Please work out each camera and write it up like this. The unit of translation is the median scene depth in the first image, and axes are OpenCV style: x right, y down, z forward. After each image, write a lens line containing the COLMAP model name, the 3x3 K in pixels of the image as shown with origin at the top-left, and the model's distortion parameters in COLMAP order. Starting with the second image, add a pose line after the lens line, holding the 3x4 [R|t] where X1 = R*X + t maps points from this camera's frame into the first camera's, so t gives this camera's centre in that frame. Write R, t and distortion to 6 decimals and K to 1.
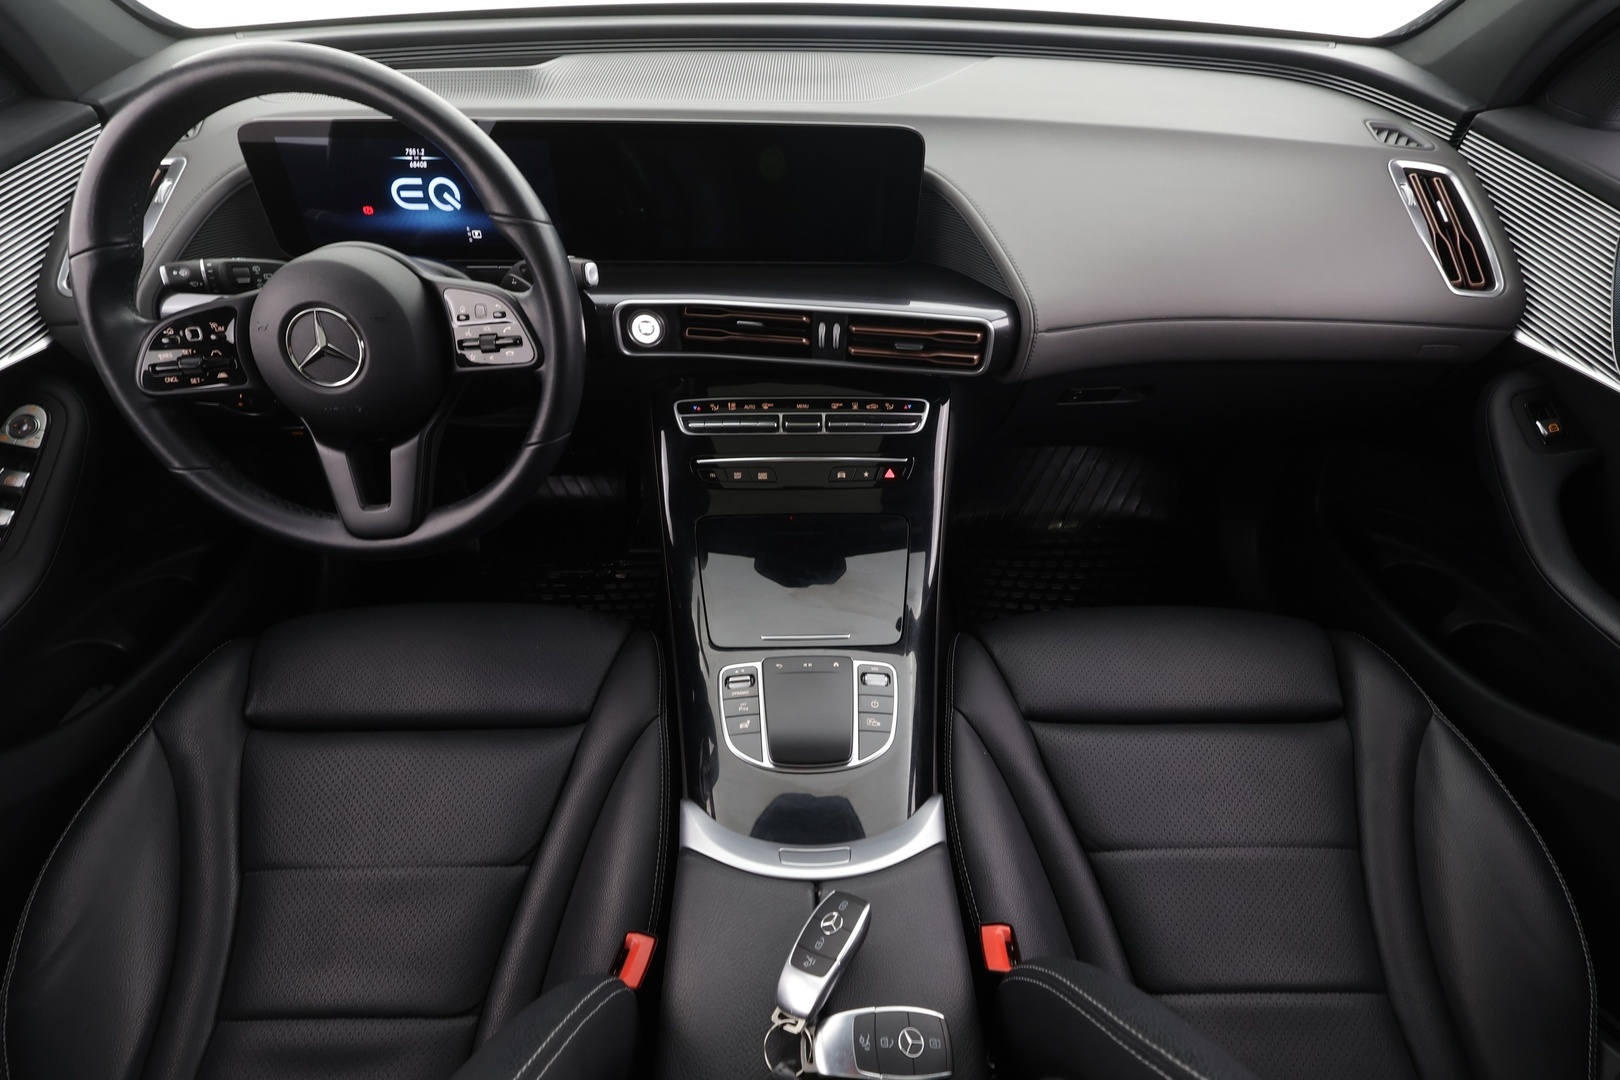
lens RADIAL K [[751.2, 0, 810.0], [0, 751.2, 540.0], [0, 0, 1]] dist [-0.029763, 0.017693]
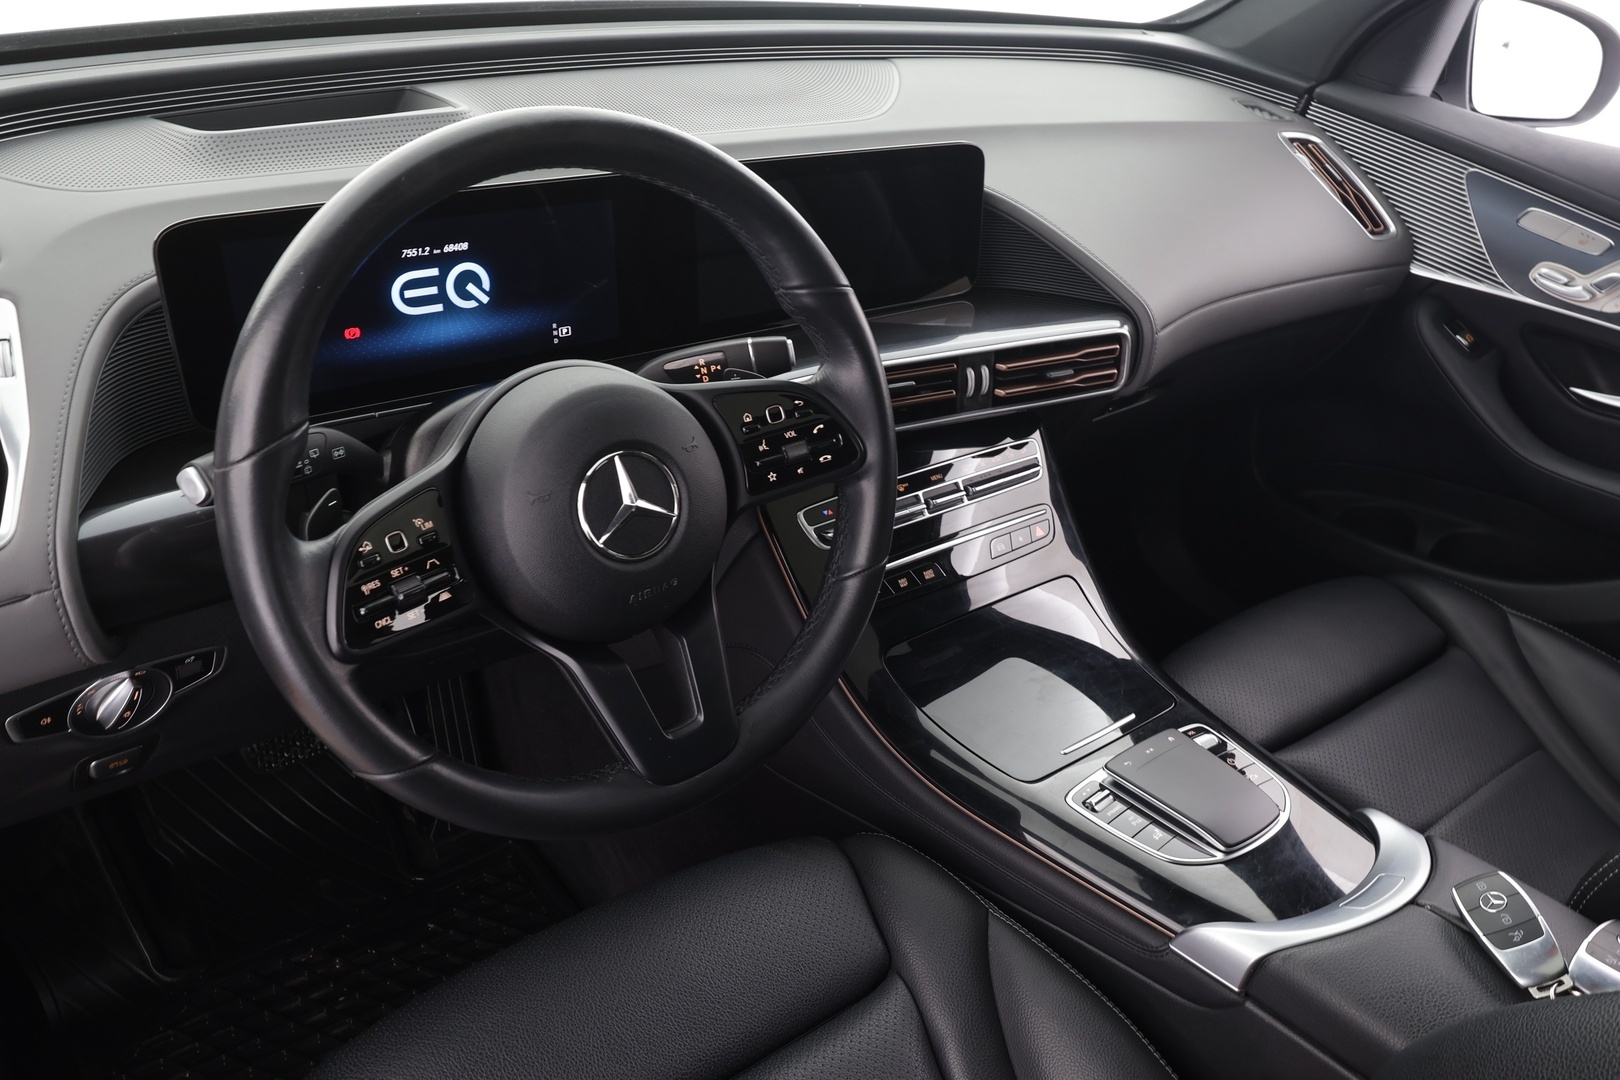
lens RADIAL K [[1289.6, 0, 810.0], [0, 1289.6, 540.0], [0, 0, 1]] dist [-0.010215, -0.002309]
pose [[0.789471, -0.250149, 0.560501, -0.946450], [0.344626, 0.936307, -0.067539, -0.075504], [-0.507907, 0.246483, 0.825395, -0.031963]]
